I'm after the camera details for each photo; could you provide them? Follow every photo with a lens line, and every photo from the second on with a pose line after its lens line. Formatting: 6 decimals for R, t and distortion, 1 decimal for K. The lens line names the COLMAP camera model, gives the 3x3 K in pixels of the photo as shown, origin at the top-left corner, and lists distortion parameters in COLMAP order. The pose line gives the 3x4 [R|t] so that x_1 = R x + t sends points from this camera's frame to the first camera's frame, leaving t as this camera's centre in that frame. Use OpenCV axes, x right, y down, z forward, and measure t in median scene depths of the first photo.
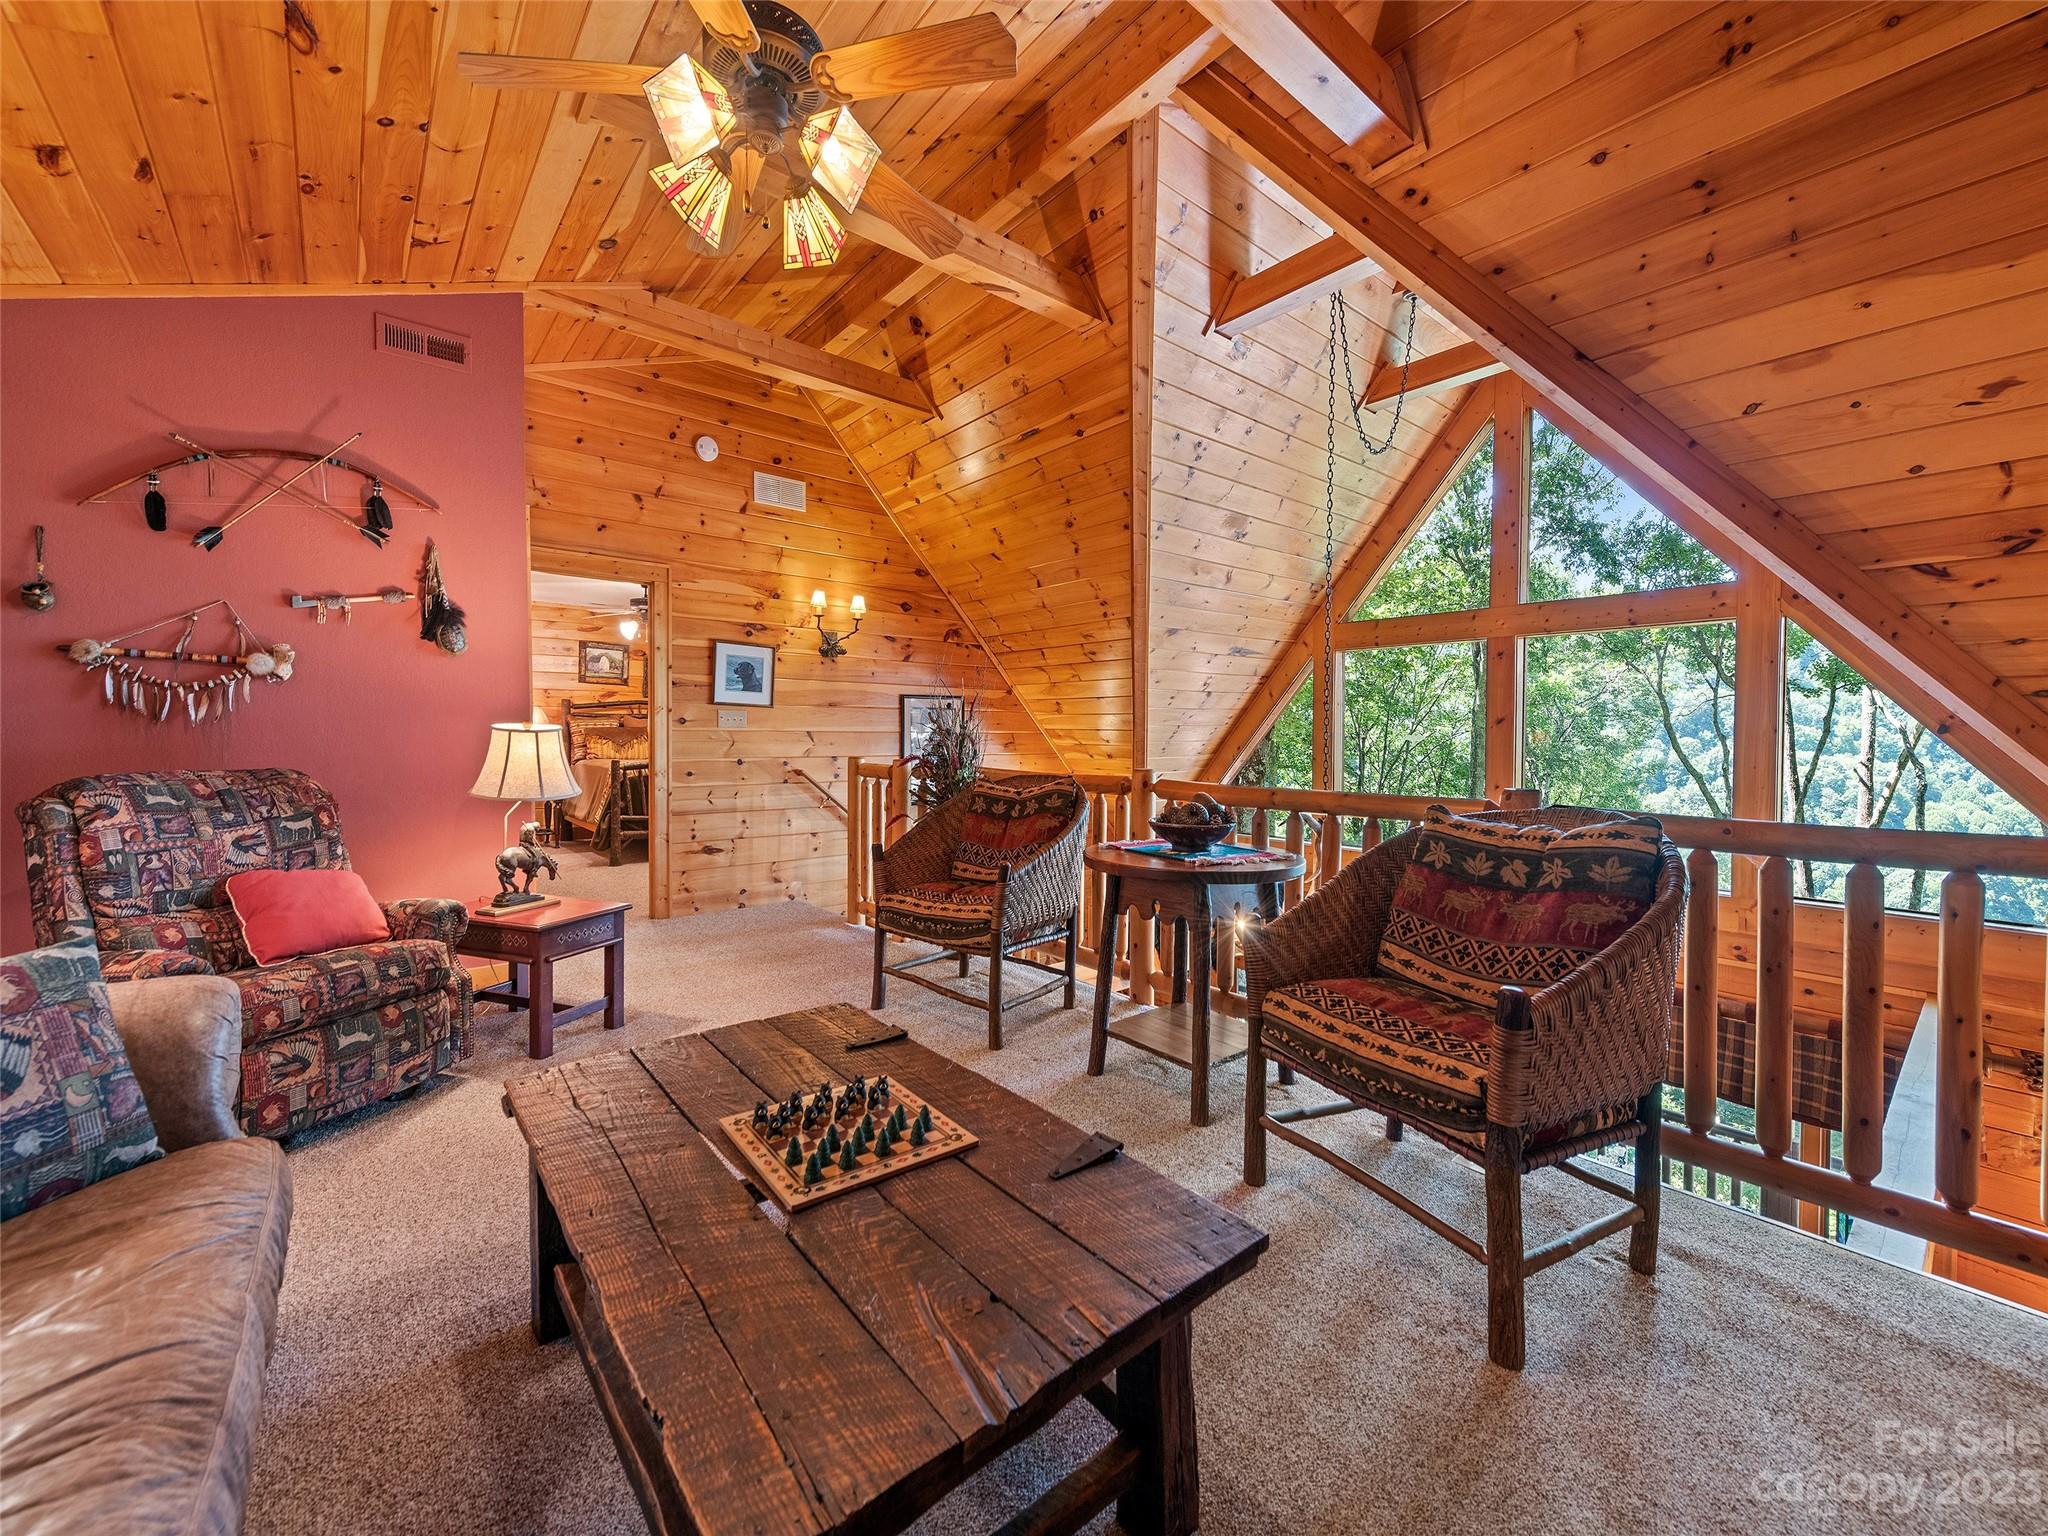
lens RADIAL K [[824.6, 0, 1023.8], [0, 824.6, 759.8], [0, 0, 1]] dist [0.008311, -0.000634]
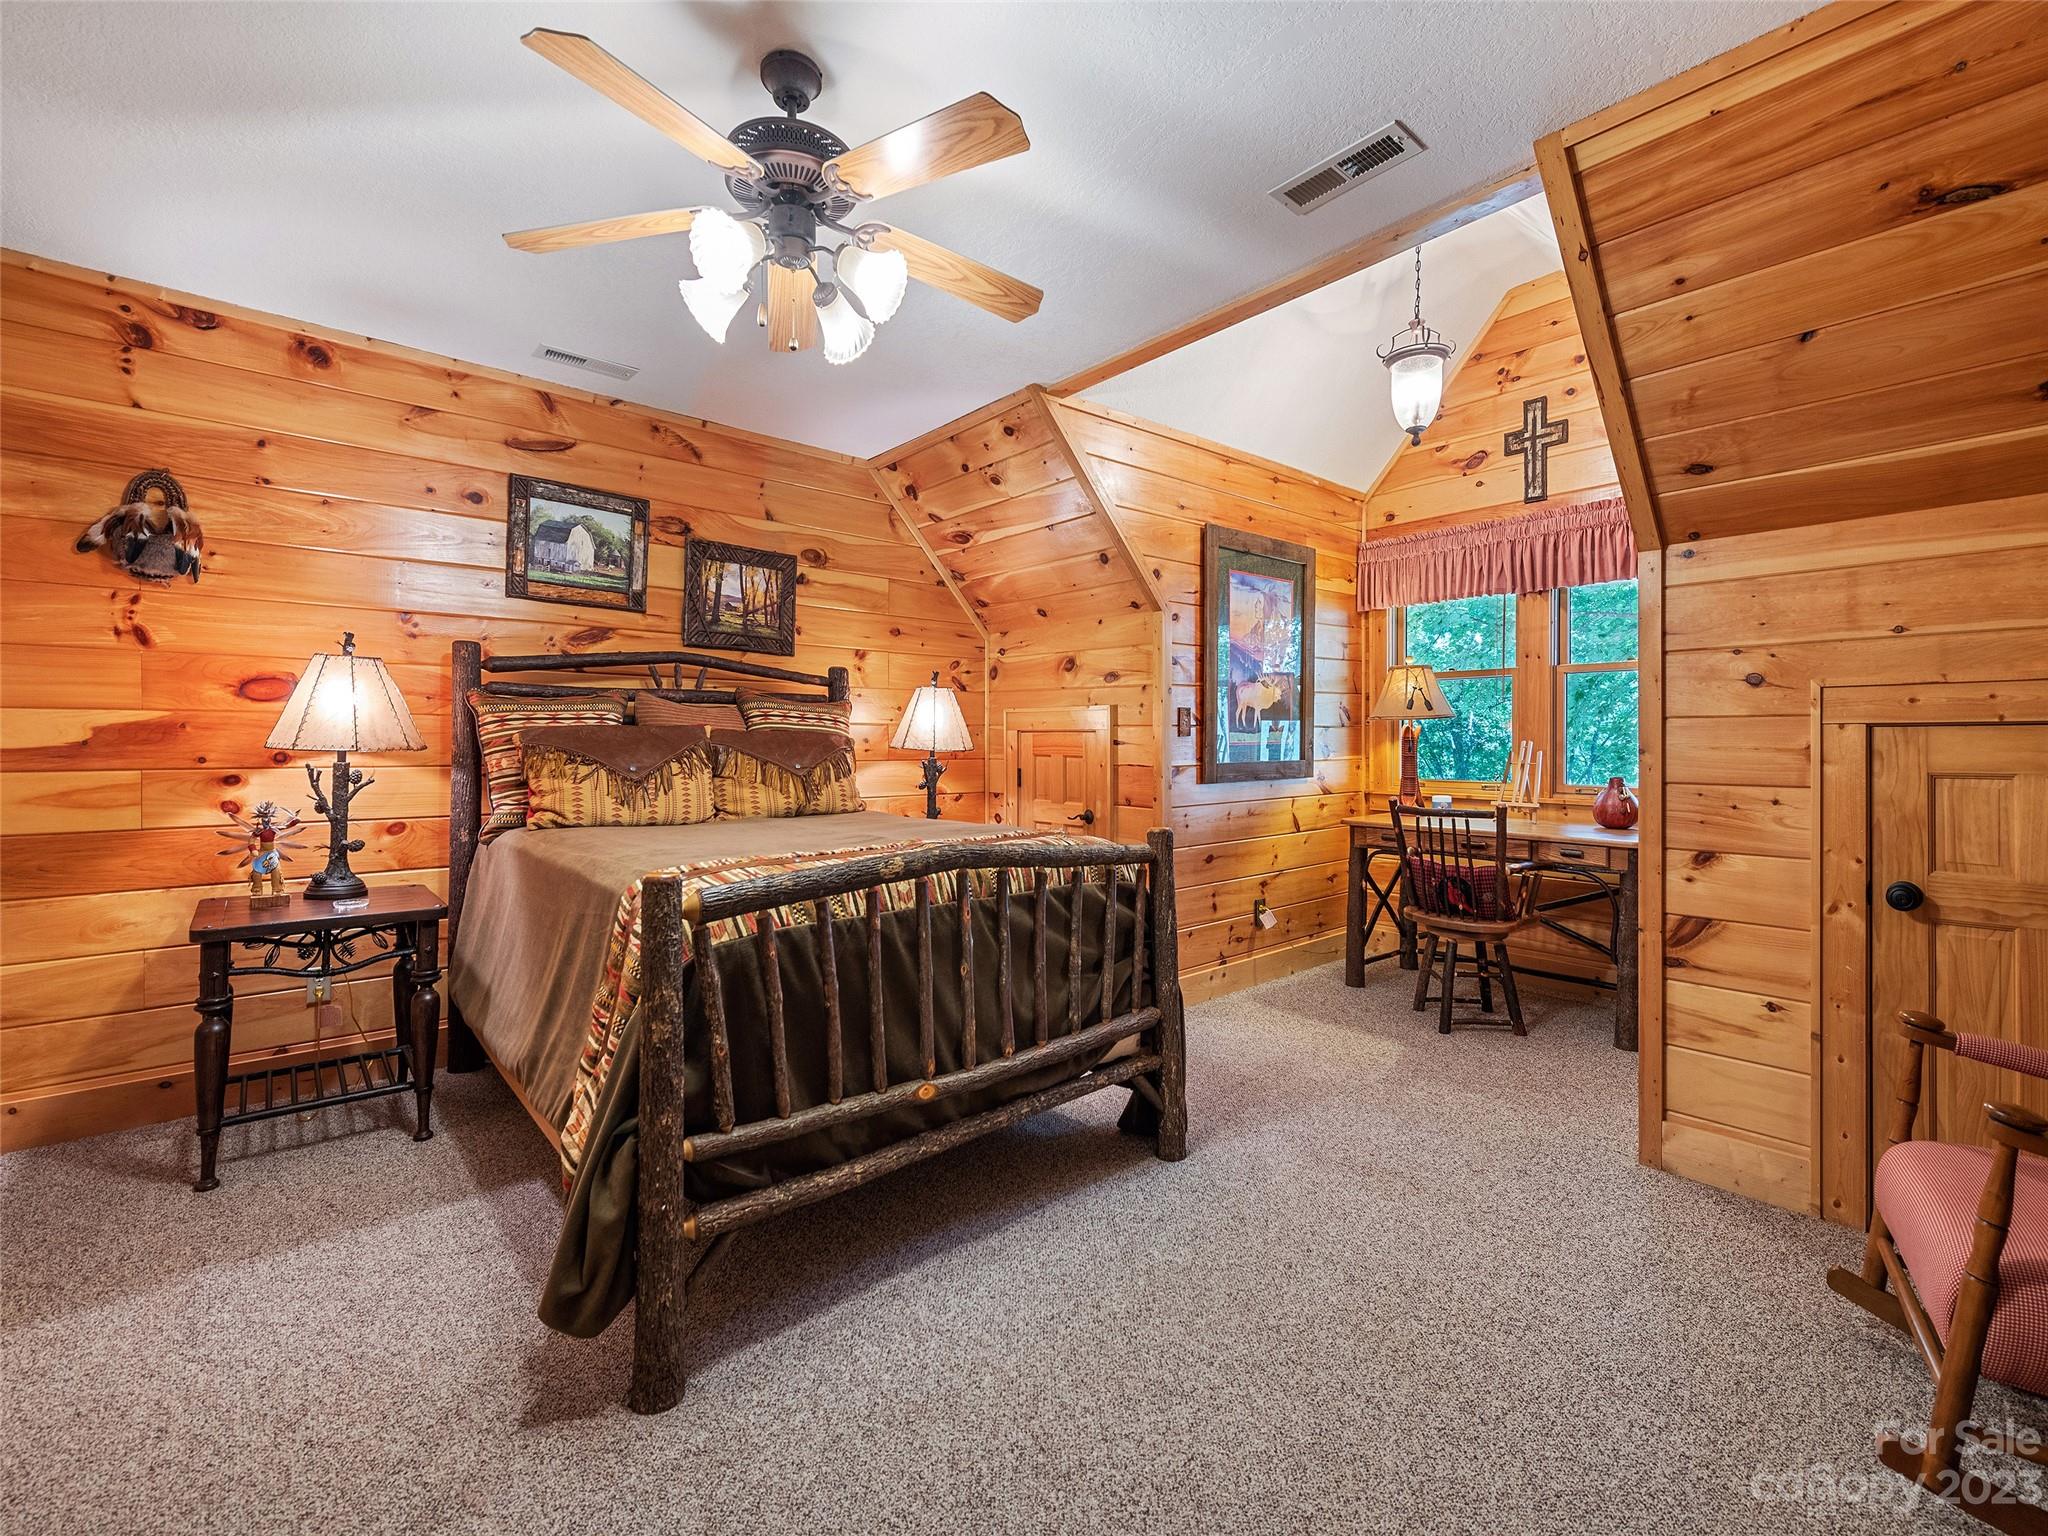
lens RADIAL K [[932.3, 0, 1026.6], [0, 932.3, 754.2], [0, 0, 1]] dist [0.015387, -0.003104]
pose [[0.999998, -0.001603, -0.000714, -0.327652], [0.001591, 0.999867, -0.016210, -0.021807], [0.000740, 0.016209, 0.999868, 0.622297]]
